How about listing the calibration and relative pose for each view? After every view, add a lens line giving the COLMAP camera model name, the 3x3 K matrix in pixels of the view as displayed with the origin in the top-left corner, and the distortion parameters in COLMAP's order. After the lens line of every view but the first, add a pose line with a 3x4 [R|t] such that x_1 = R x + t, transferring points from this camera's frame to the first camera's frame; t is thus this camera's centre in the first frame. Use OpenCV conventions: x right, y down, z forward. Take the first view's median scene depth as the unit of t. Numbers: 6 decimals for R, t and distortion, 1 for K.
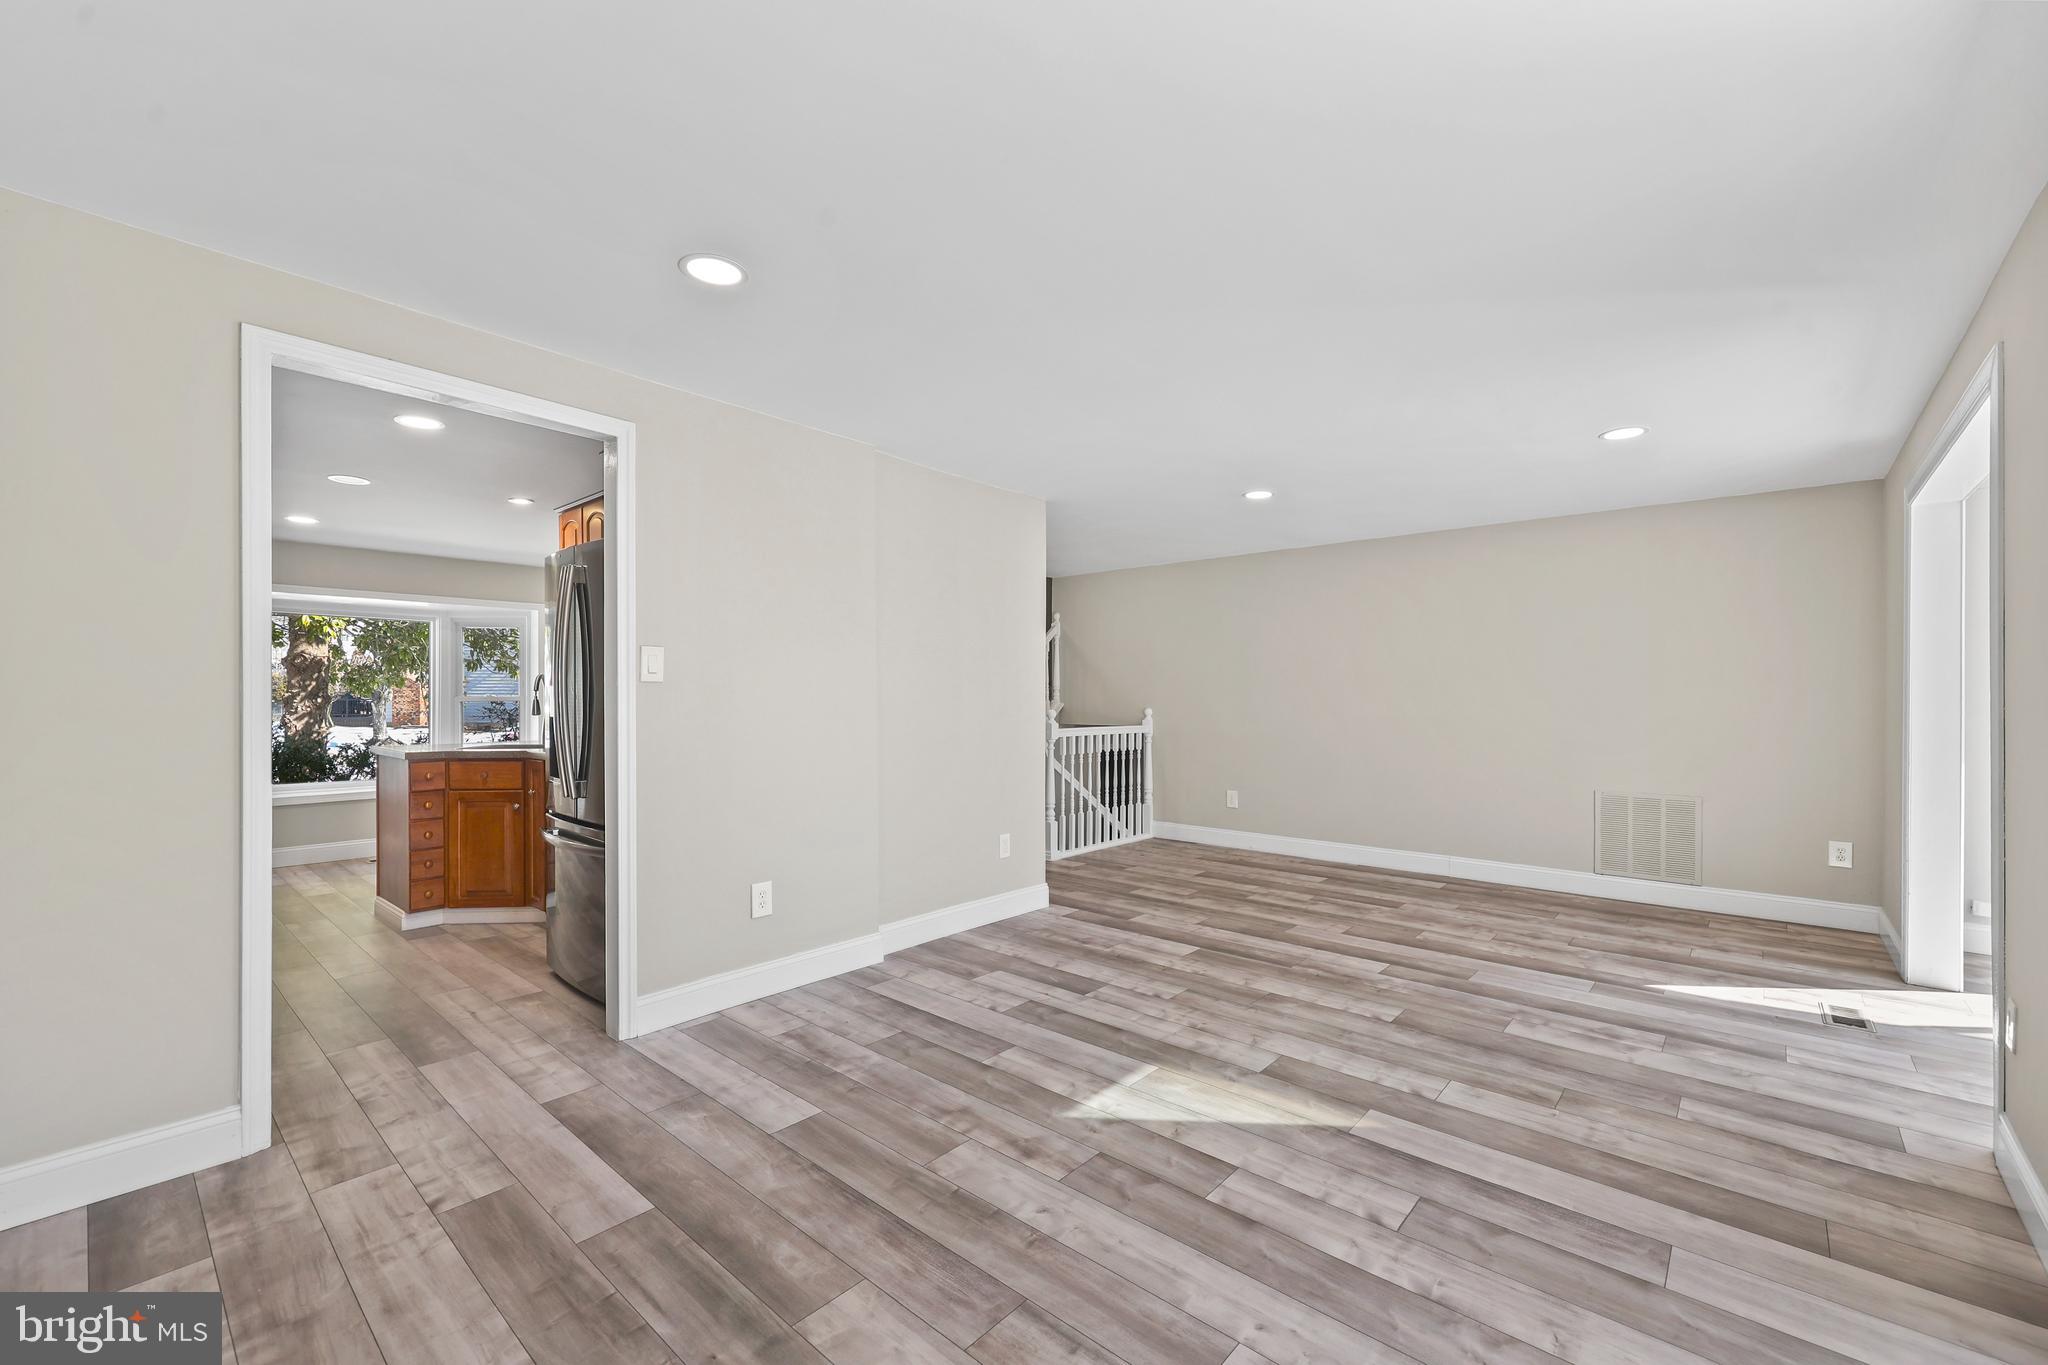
lens RADIAL K [[841.1, 0, 1027.2], [0, 841.1, 697.6], [0, 0, 1]] dist [-0.001091, 0.001470]
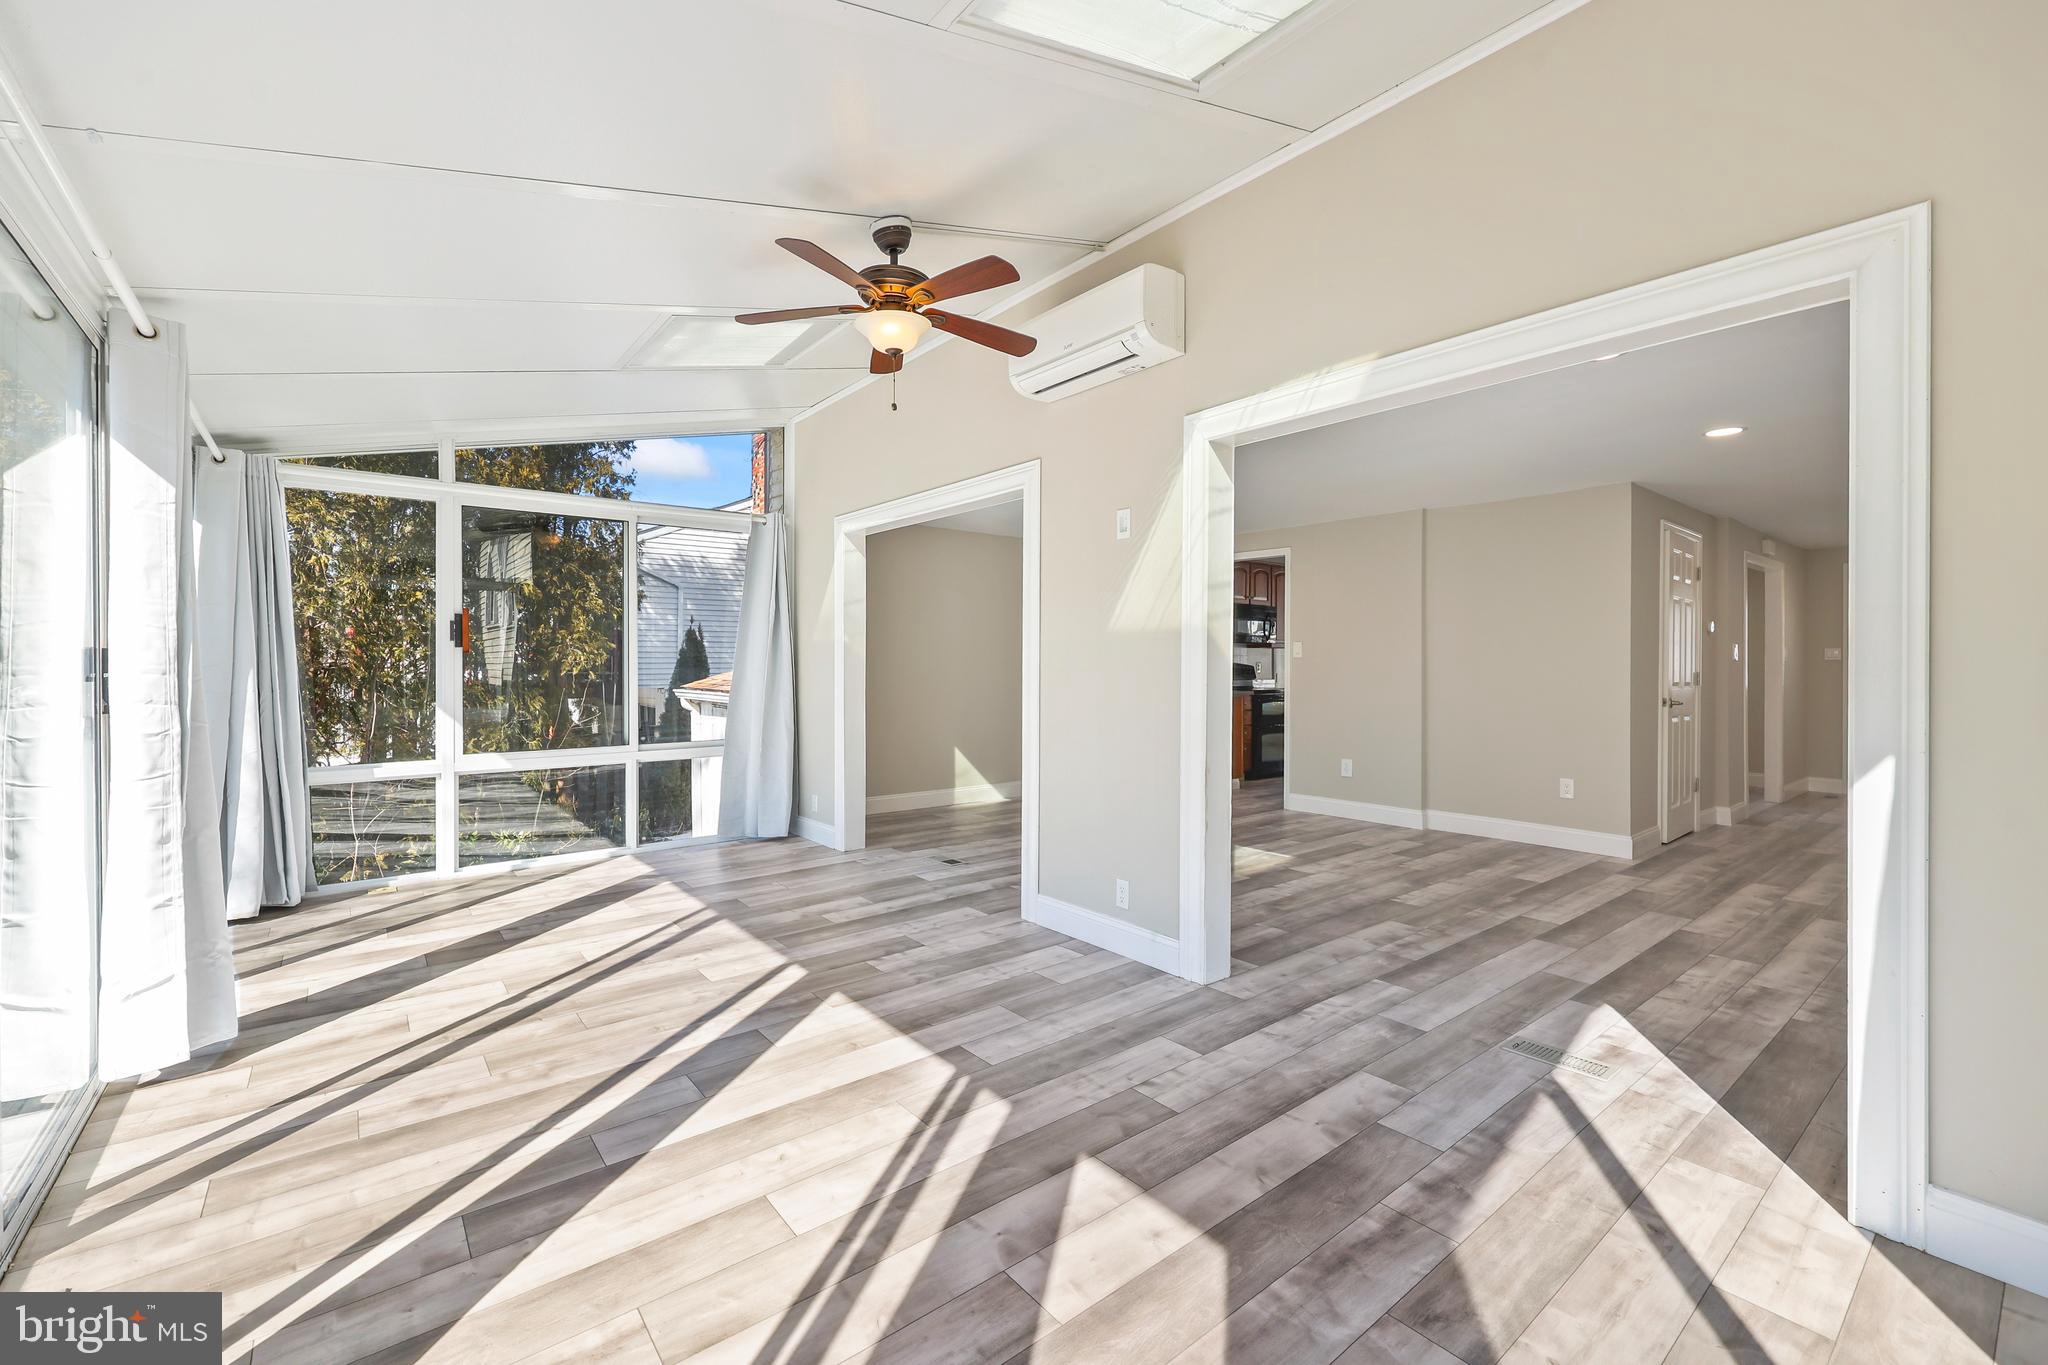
lens RADIAL K [[841.1, 0, 1005.6], [0, 841.1, 687.1], [0, 0, 1]] dist [-0.001091, 0.001470]
pose [[-0.186319, 0.025290, -0.982164, 1.897844], [-0.001821, 0.999658, 0.026086, 0.003179], [0.982488, 0.006648, -0.186209, 0.639336]]
